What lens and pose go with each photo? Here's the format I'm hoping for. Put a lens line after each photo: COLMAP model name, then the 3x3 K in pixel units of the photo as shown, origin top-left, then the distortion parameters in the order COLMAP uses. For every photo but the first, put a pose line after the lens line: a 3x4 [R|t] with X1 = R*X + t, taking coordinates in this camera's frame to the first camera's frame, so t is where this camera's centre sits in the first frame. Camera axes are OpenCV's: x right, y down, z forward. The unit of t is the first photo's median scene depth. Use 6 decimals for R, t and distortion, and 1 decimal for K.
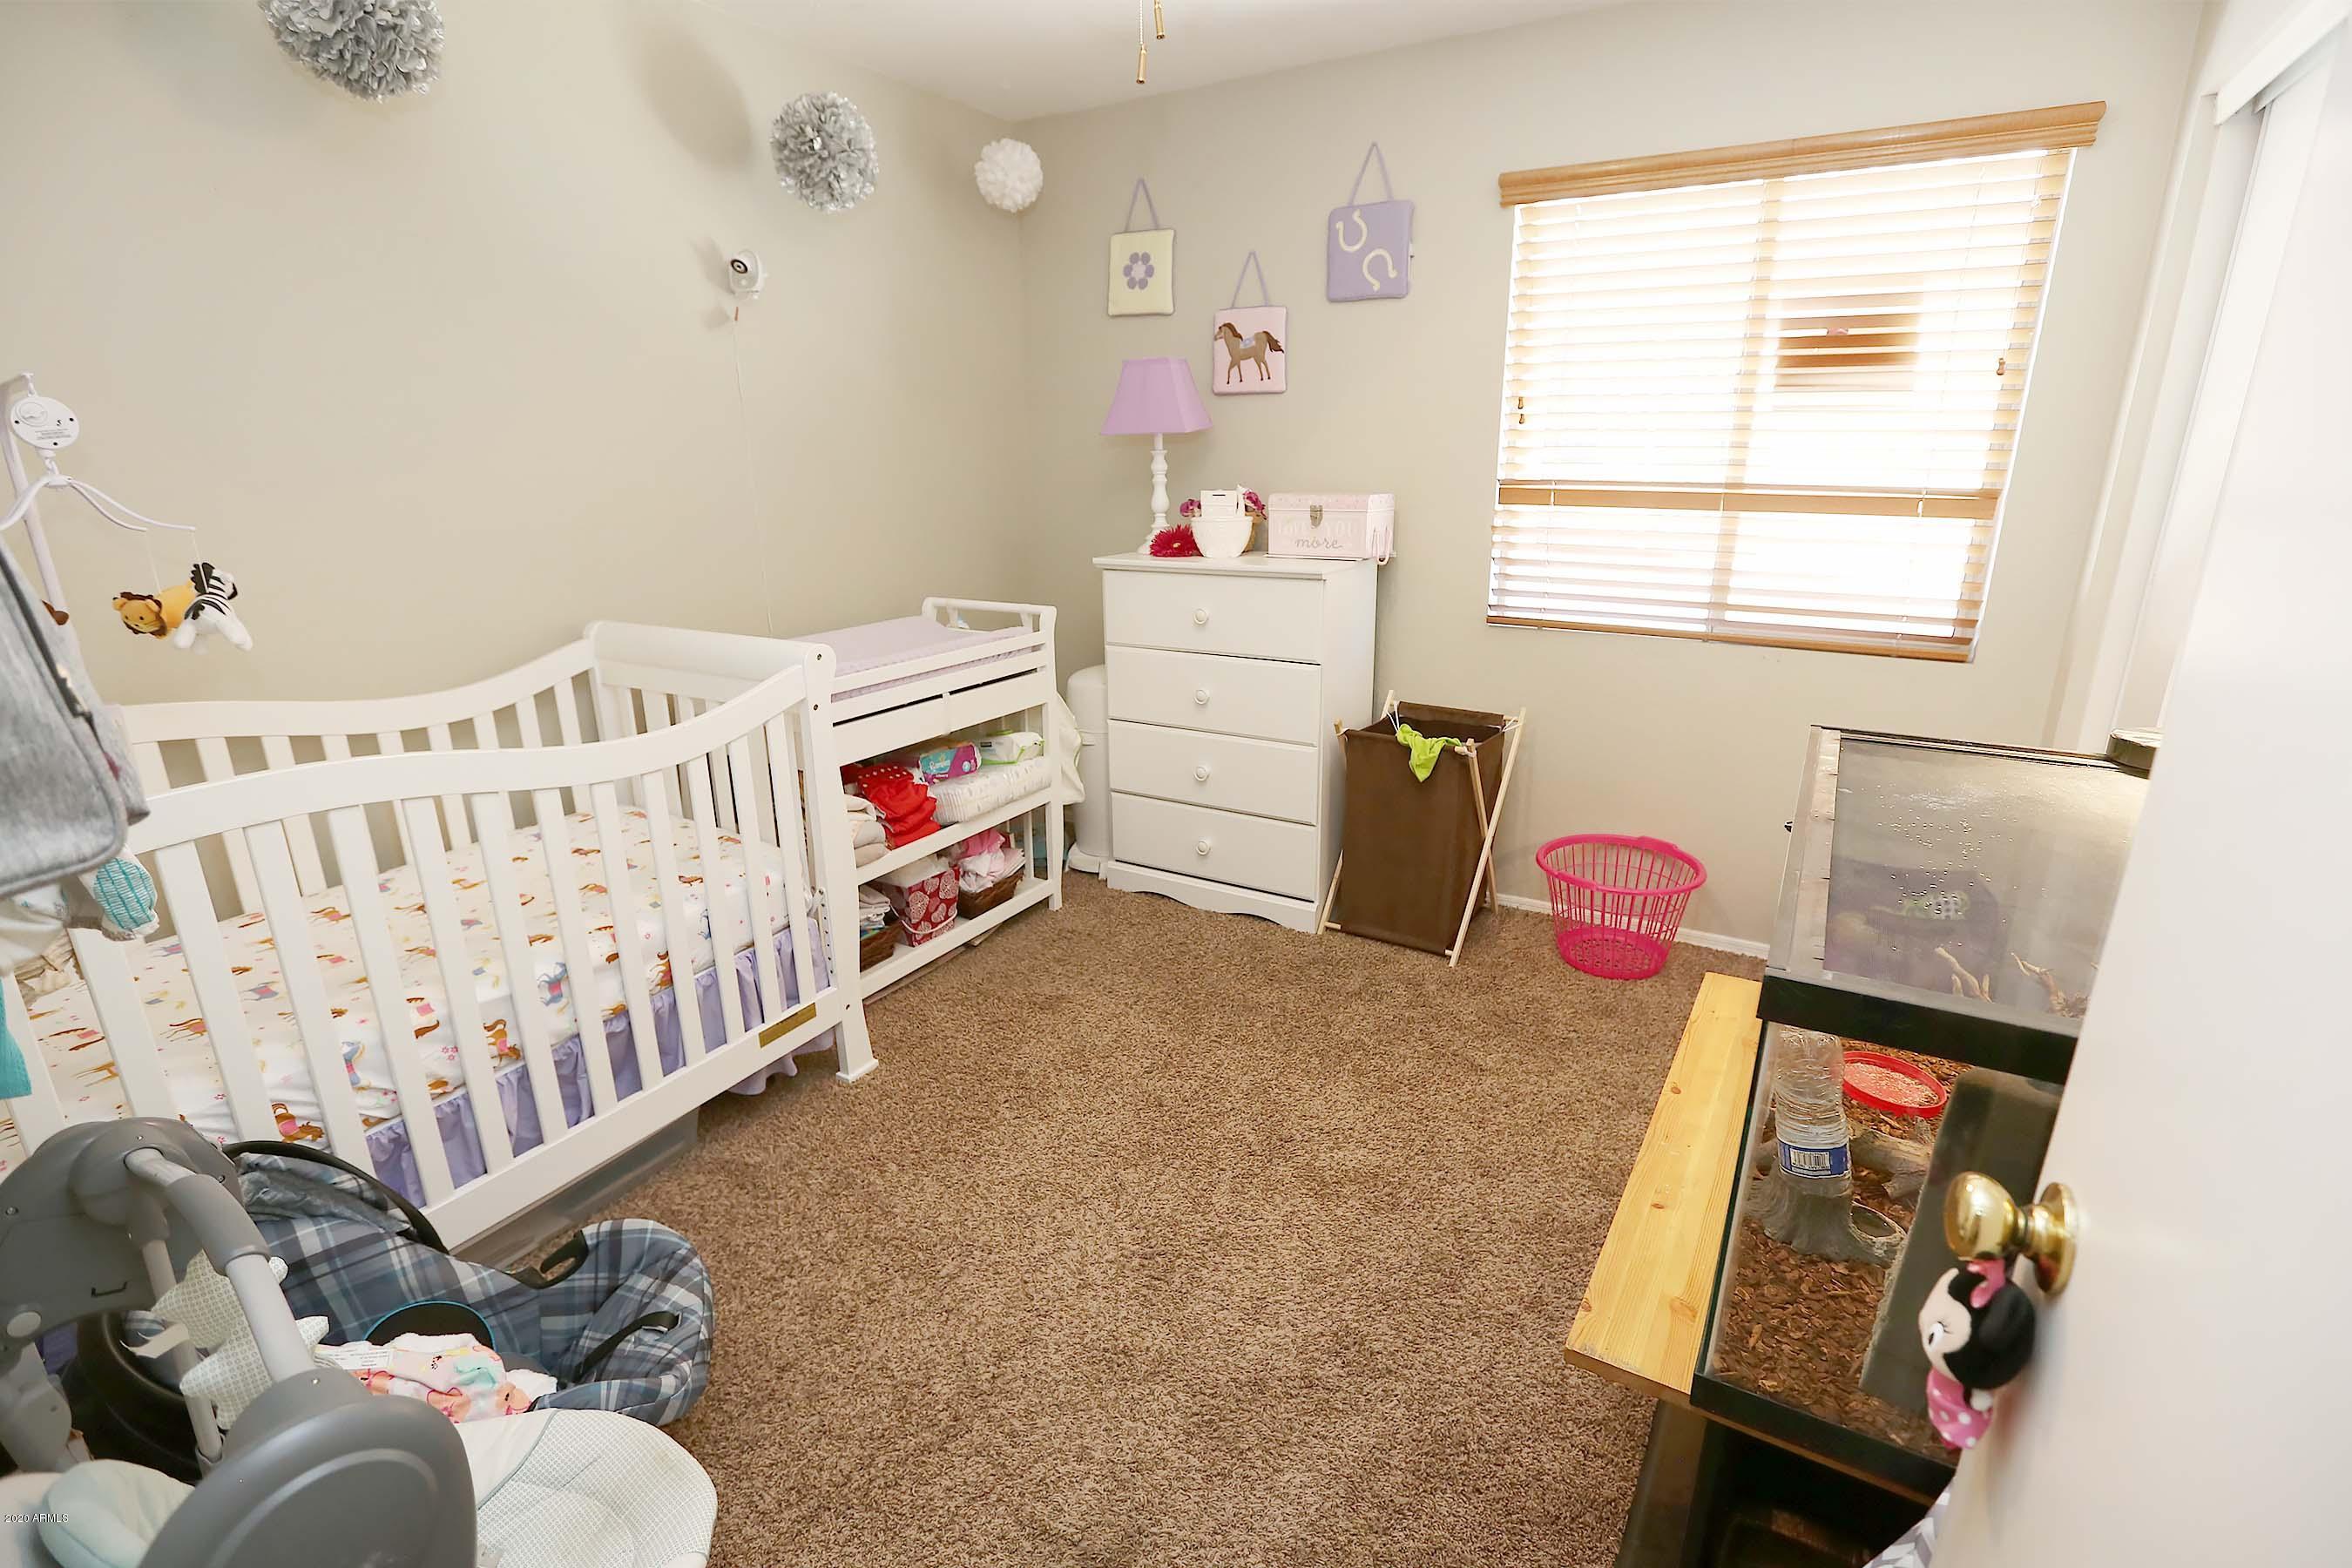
lens RADIAL K [[1096.5, 0, 1176.5], [0, 1096.5, 791.6], [0, 0, 1]] dist [-0.049184, 0.016699]
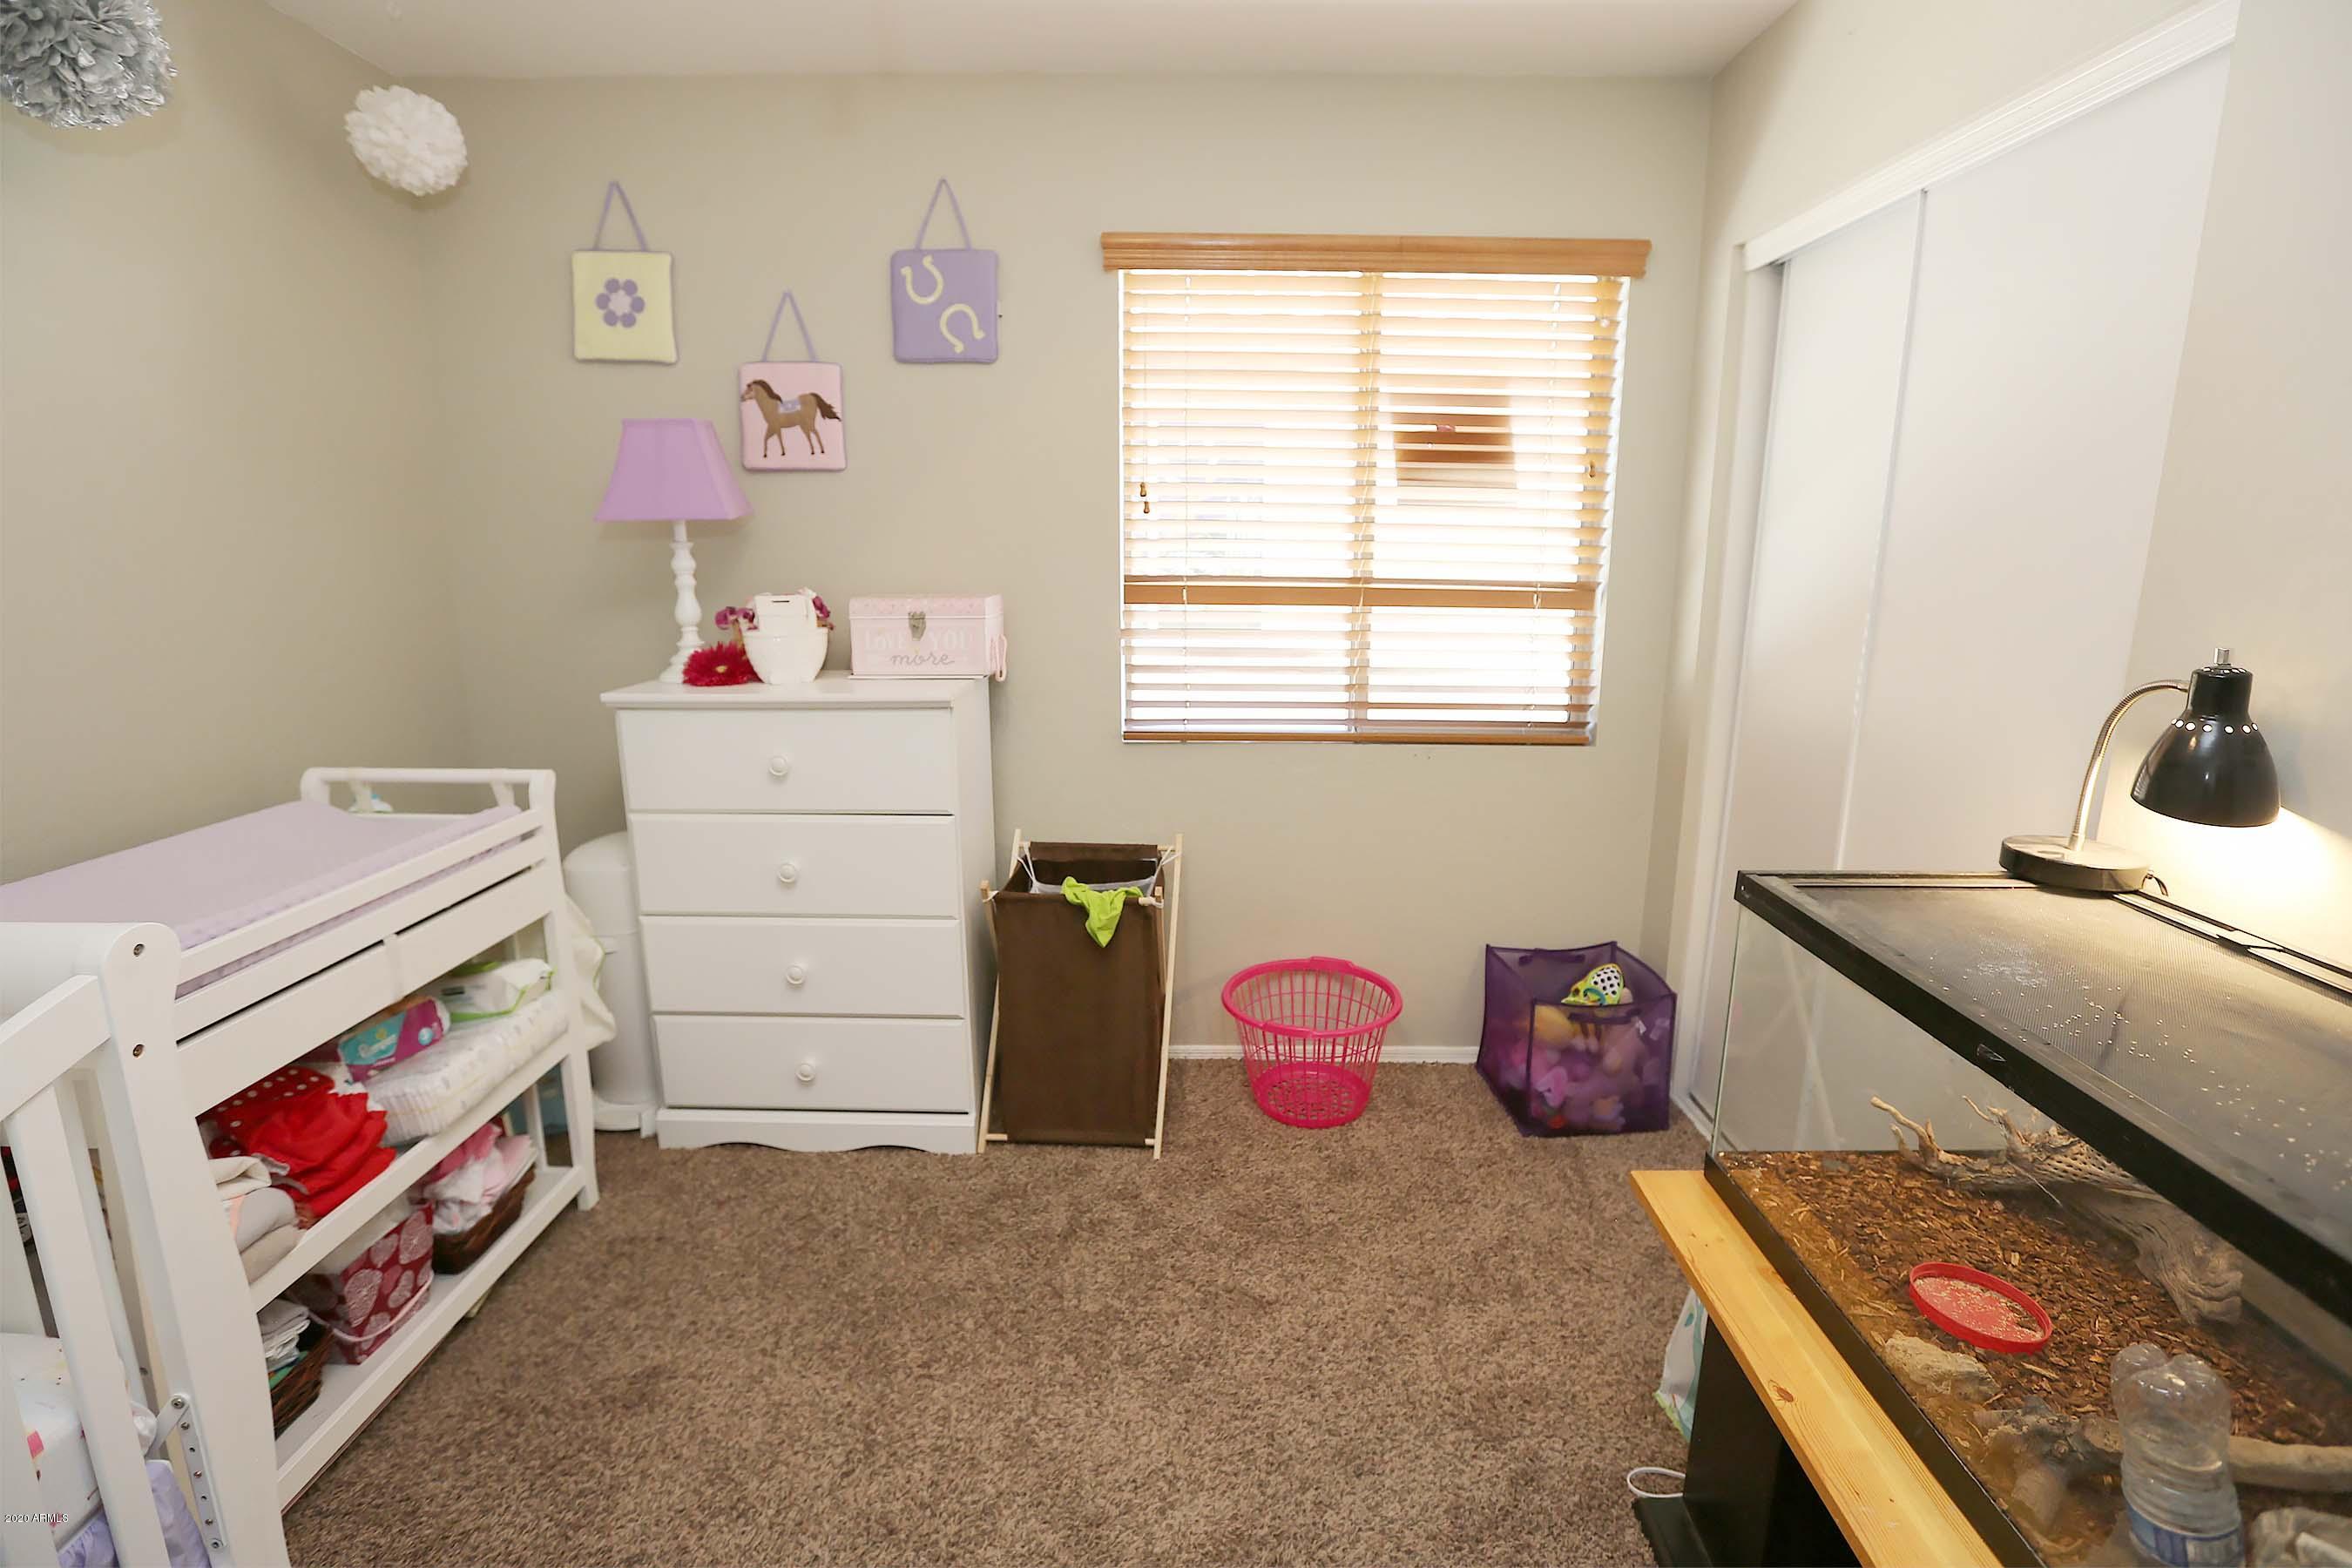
lens RADIAL K [[1096.5, 0, 1199.2], [0, 1096.5, 775.2], [0, 0, 1]] dist [-0.049184, 0.016699]
pose [[0.861009, -0.095482, 0.499546, -0.103683], [0.138848, 0.989037, -0.050274, -0.079643], [-0.489269, 0.112647, 0.864827, 0.238179]]
